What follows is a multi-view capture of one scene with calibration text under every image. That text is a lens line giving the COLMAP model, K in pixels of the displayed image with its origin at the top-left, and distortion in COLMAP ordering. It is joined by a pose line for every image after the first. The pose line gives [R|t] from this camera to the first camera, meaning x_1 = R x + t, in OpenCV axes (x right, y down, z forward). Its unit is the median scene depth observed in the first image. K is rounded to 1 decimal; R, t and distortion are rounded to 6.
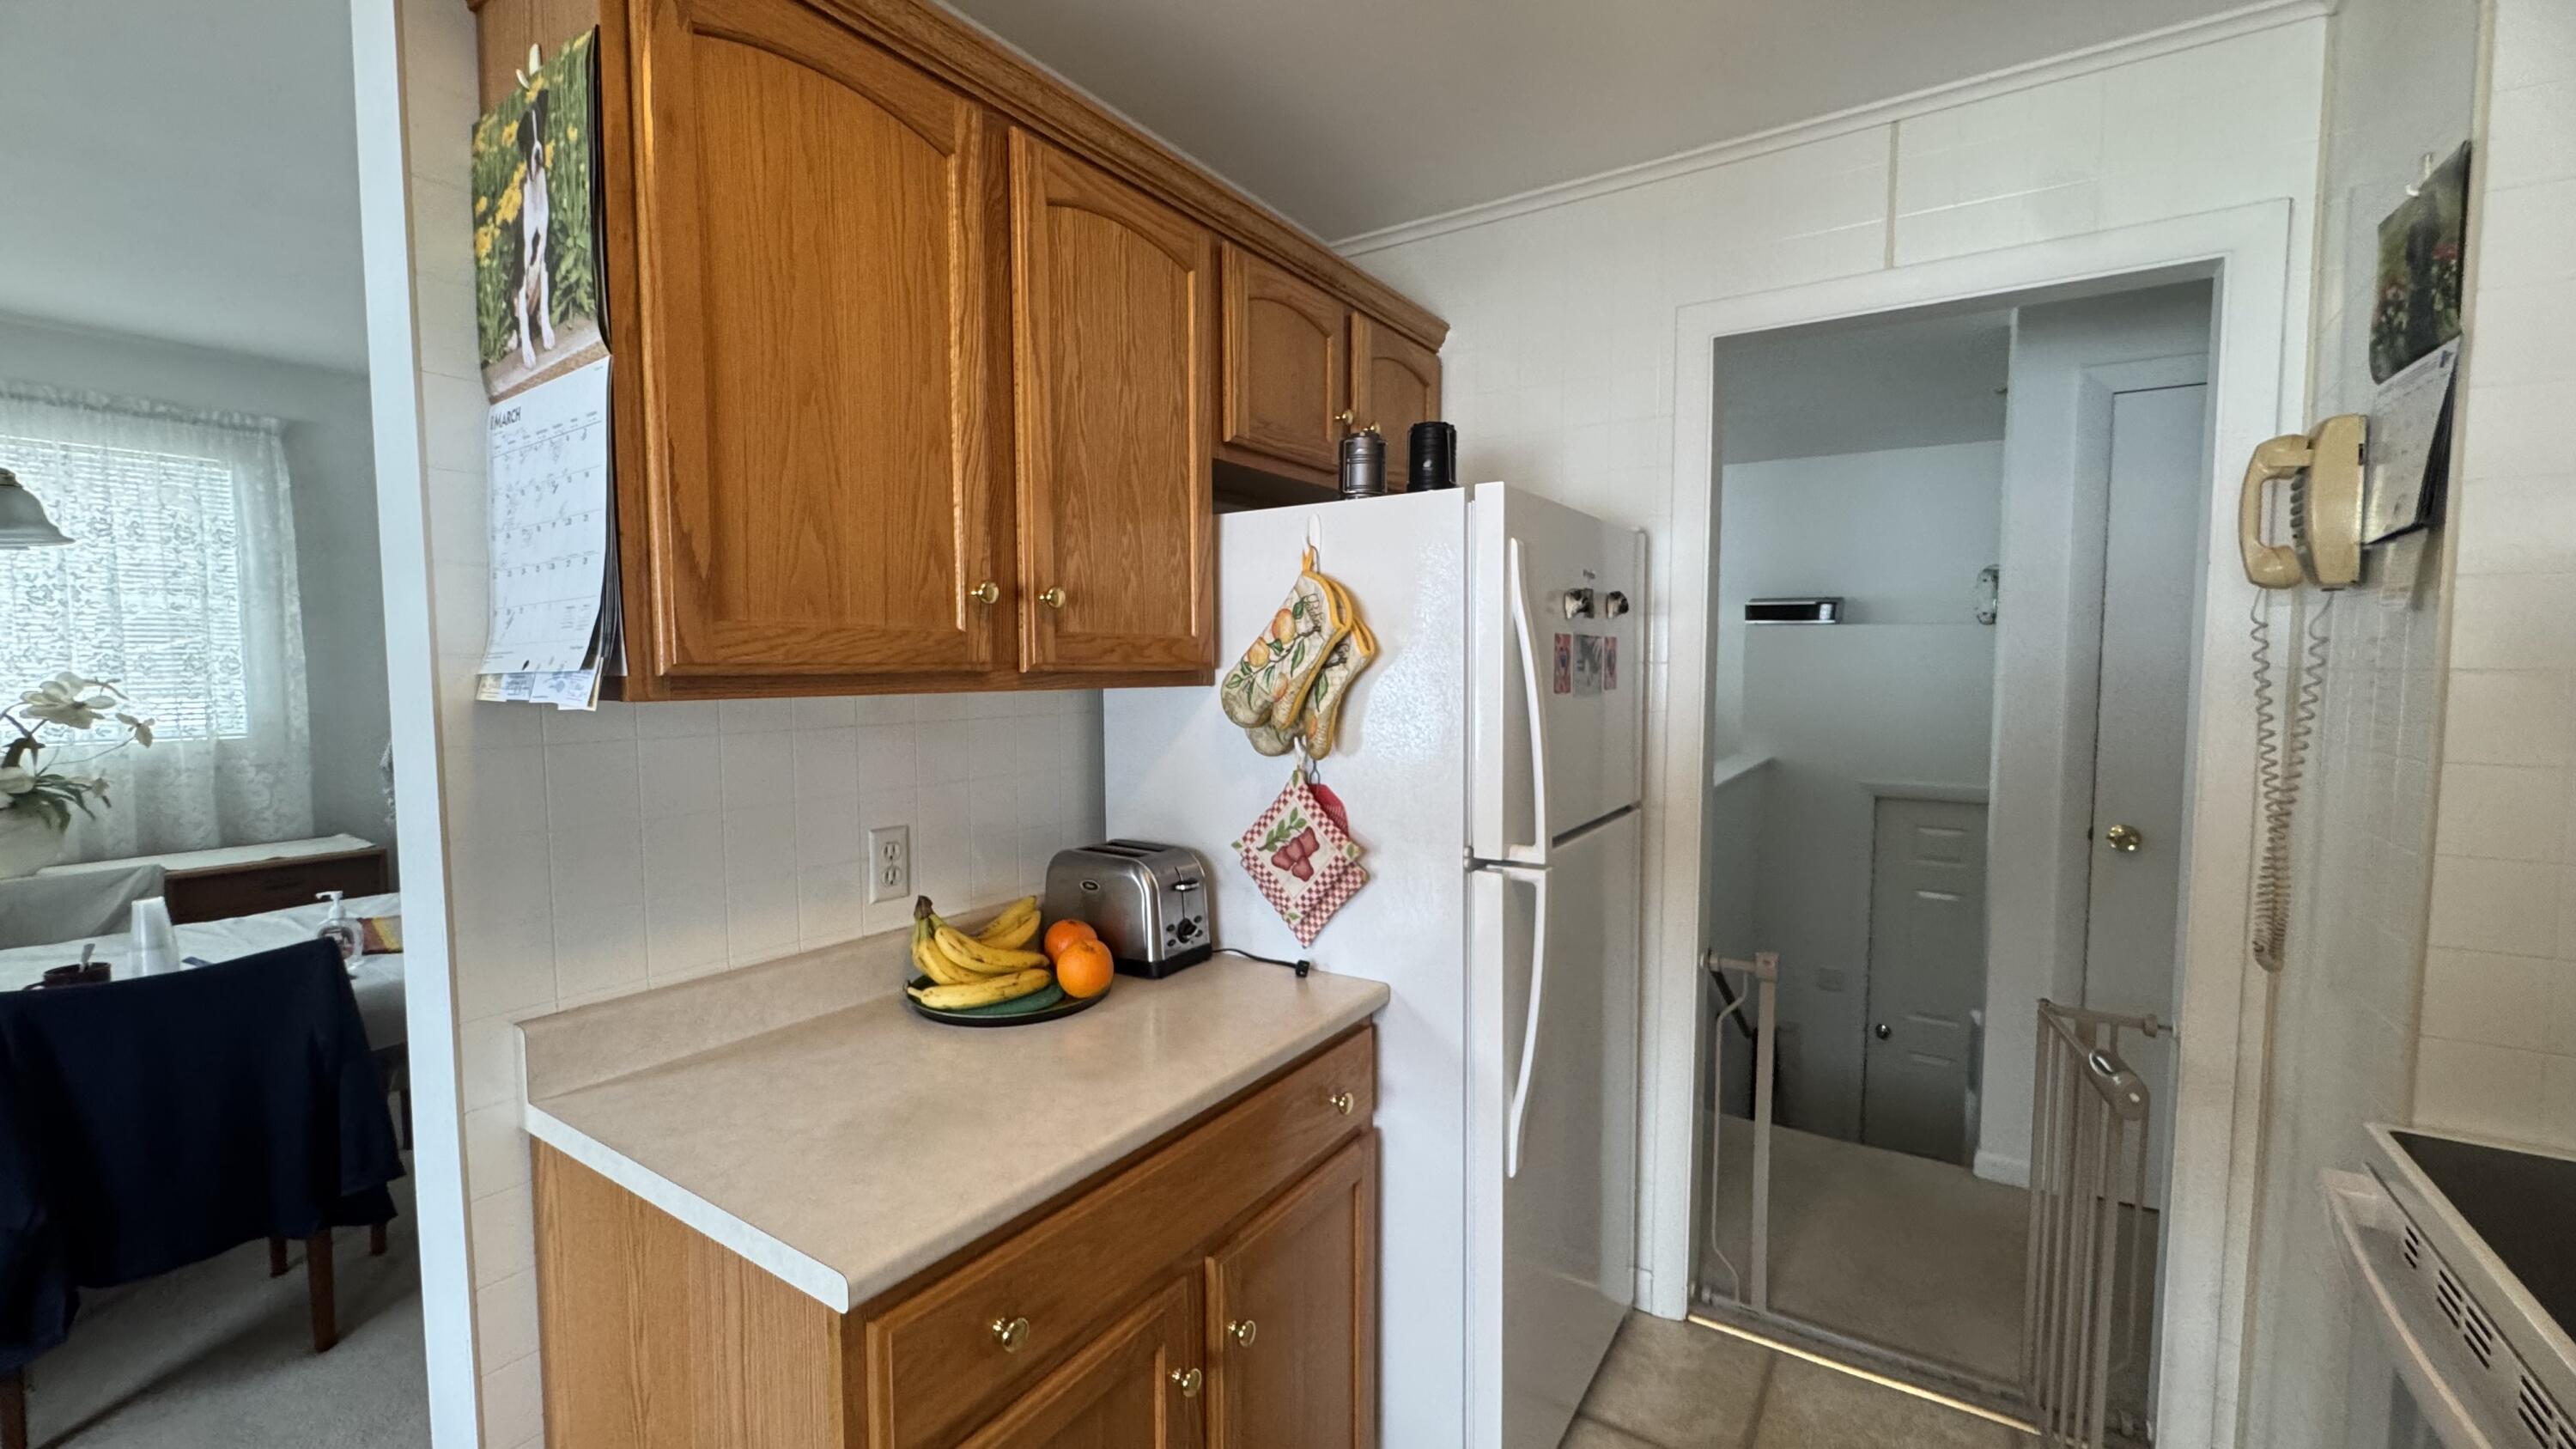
lens RADIAL K [[1026.9, 0, 1291.3], [0, 1026.9, 719.9], [0, 0, 1]] dist [-0.006631, 0.000932]
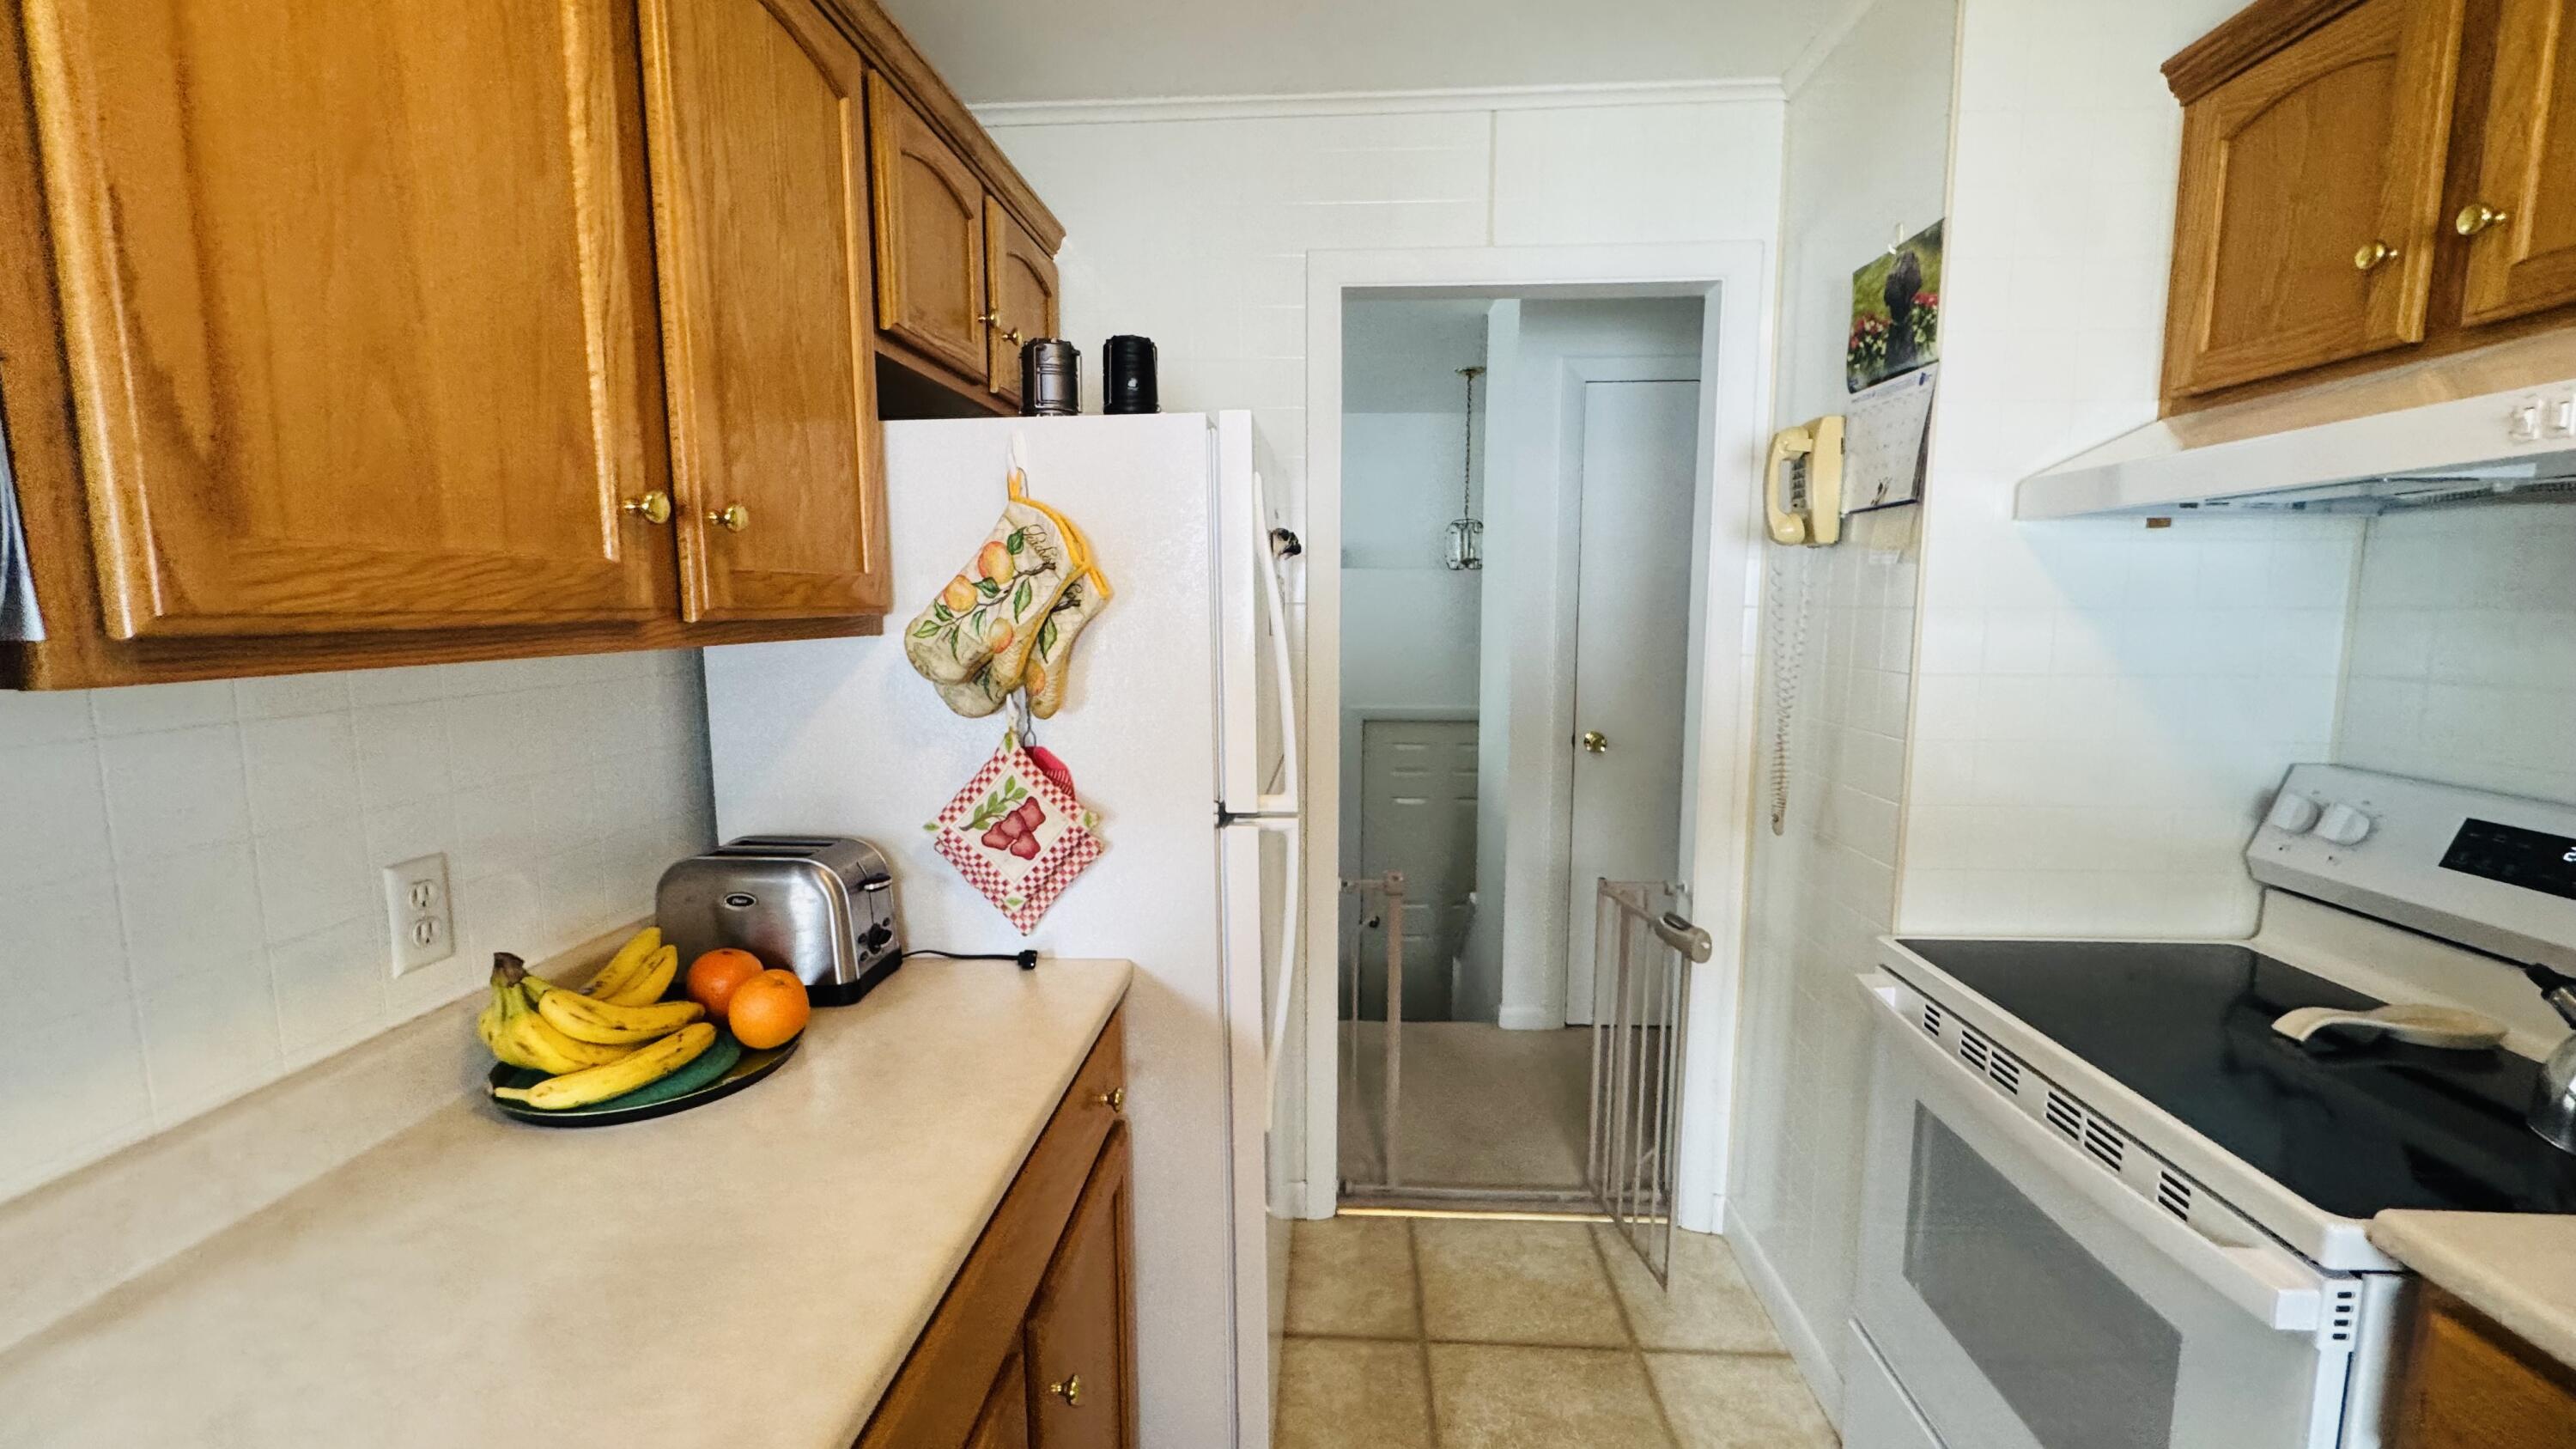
lens RADIAL K [[1026.9, 0, 1284.5], [0, 1026.9, 719.7], [0, 0, 1]] dist [-0.006631, 0.000932]
pose [[0.867274, -0.060021, 0.494200, -0.220623], [0.031729, 0.997351, 0.065448, -0.010419], [-0.496820, -0.041080, 0.866881, 0.148319]]
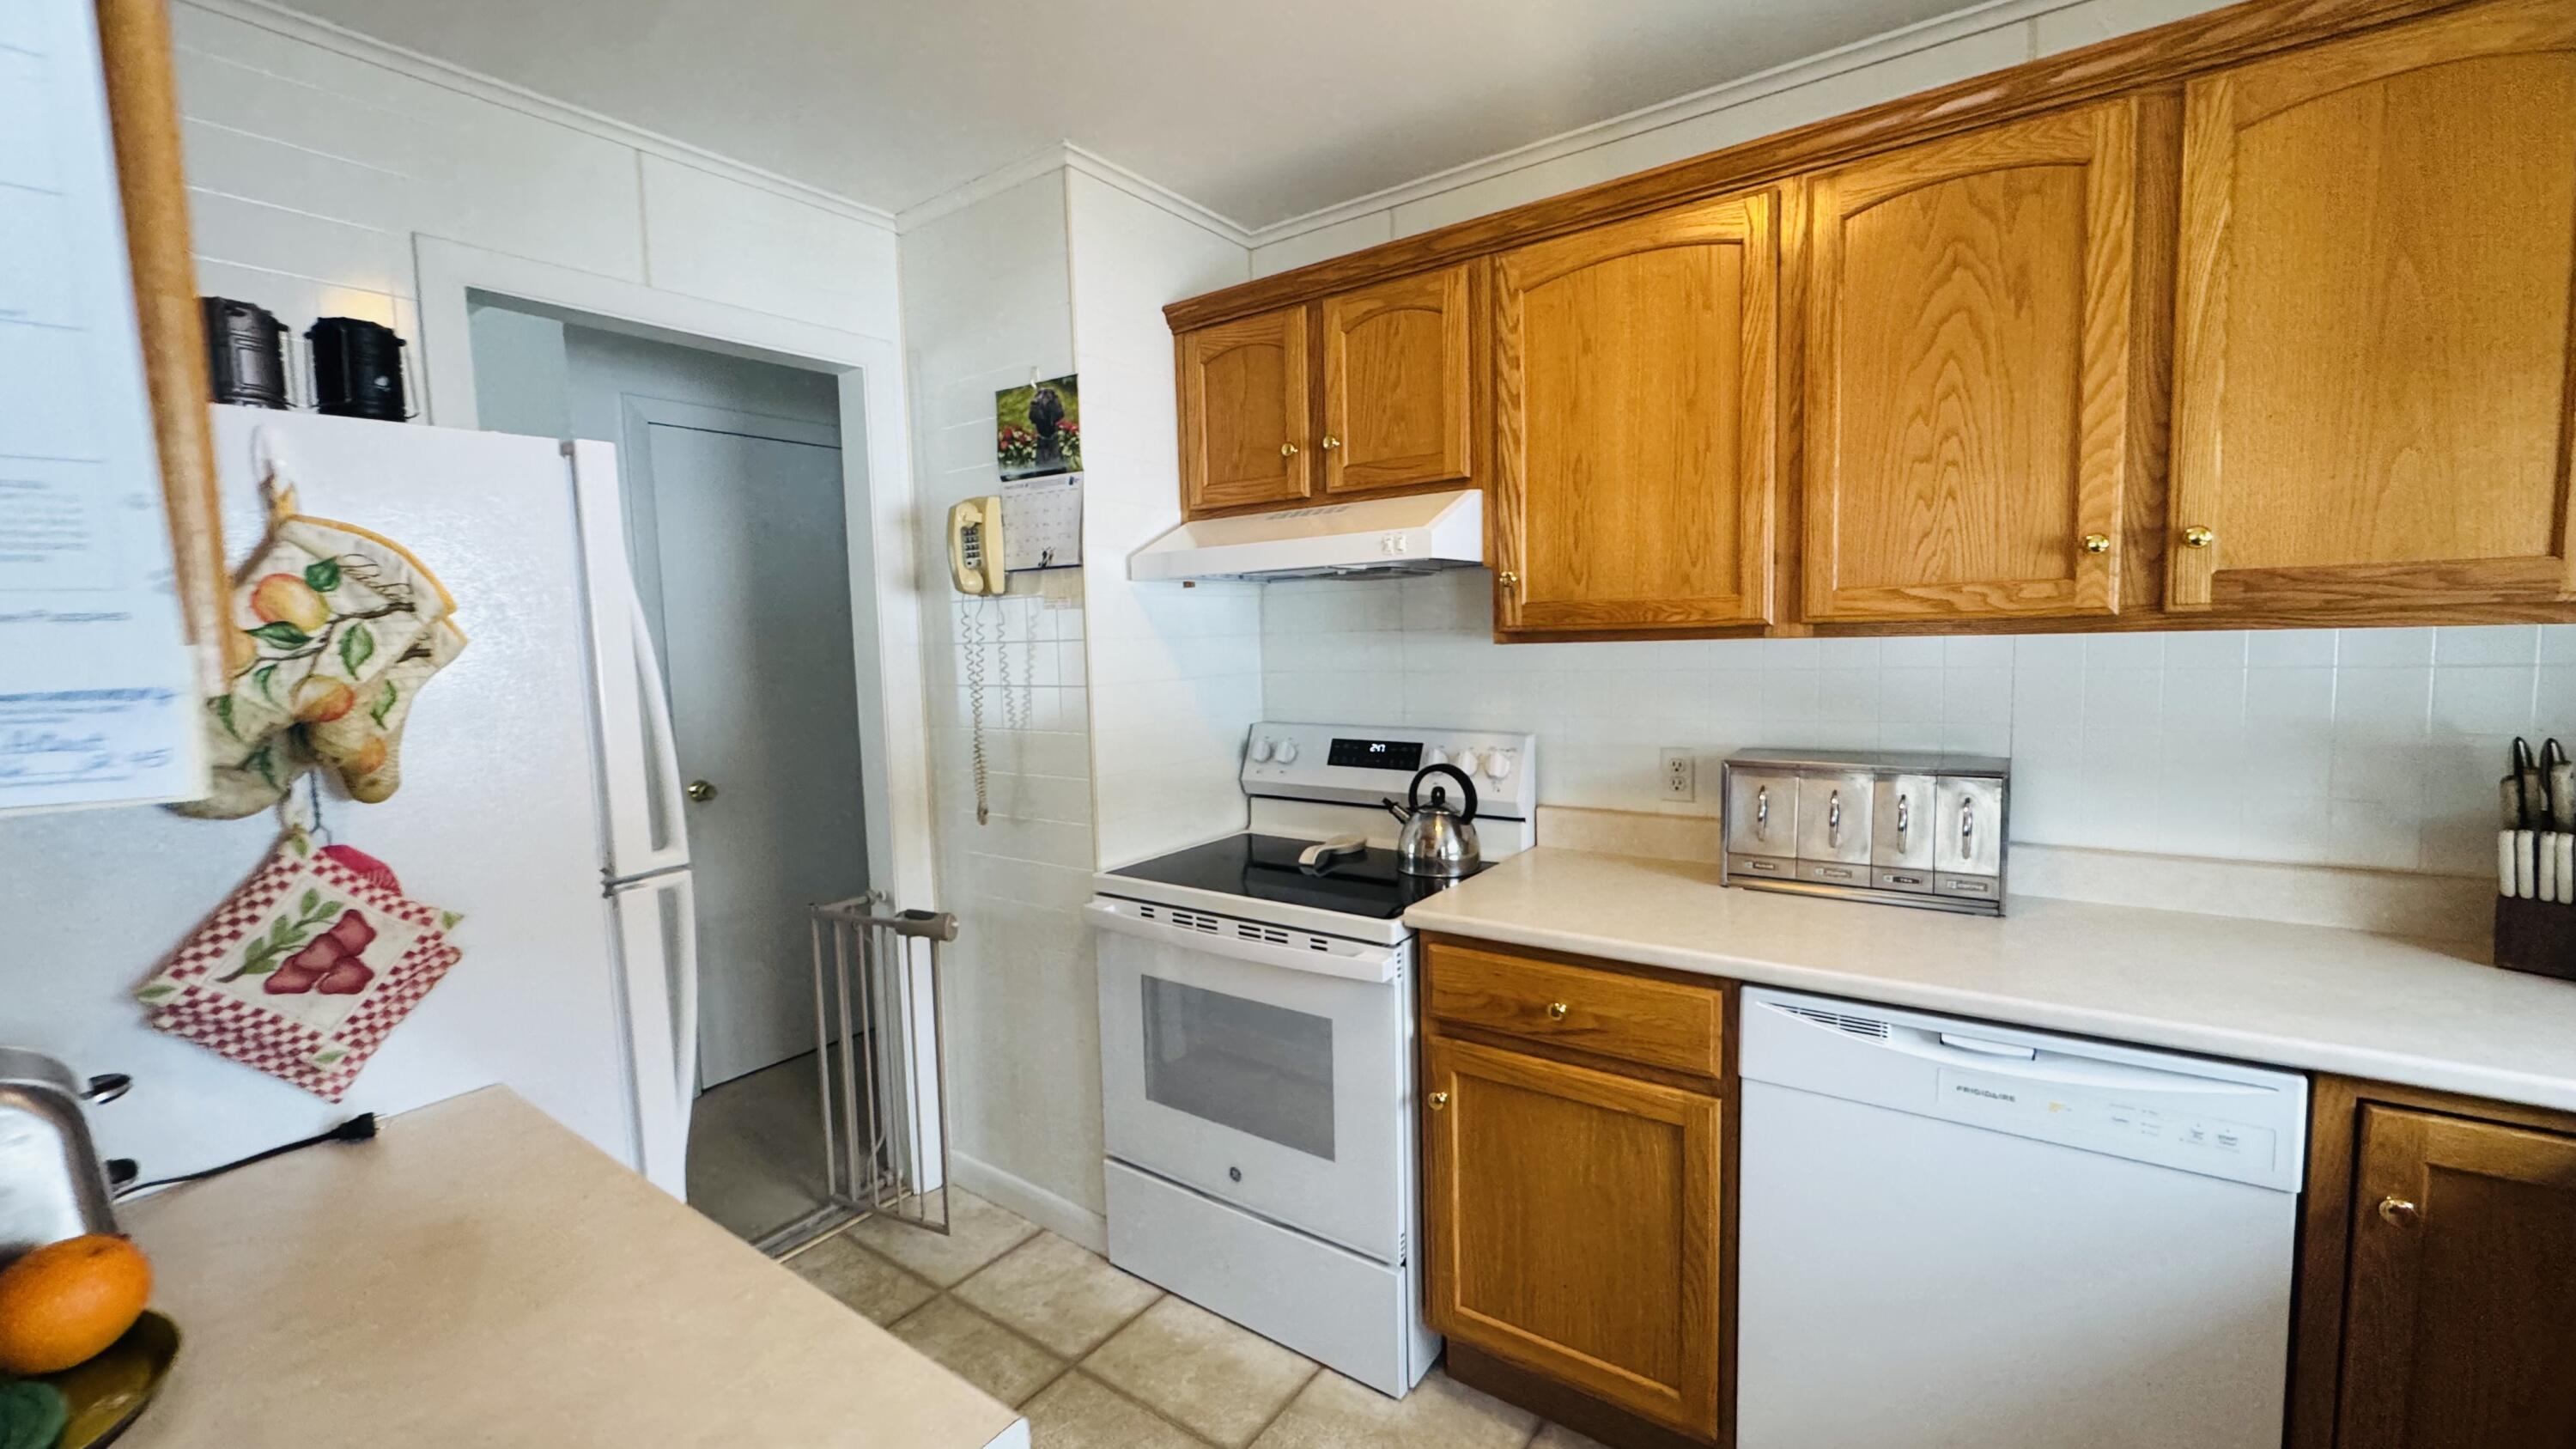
lens RADIAL K [[1026.9, 0, 1283.4], [0, 1026.9, 720.1], [0, 0, 1]] dist [-0.006631, 0.000932]
pose [[0.046075, -0.088404, 0.995019, -0.592841], [0.087109, 0.992638, 0.084159, -0.019087], [-0.995133, 0.082797, 0.053436, 0.363616]]
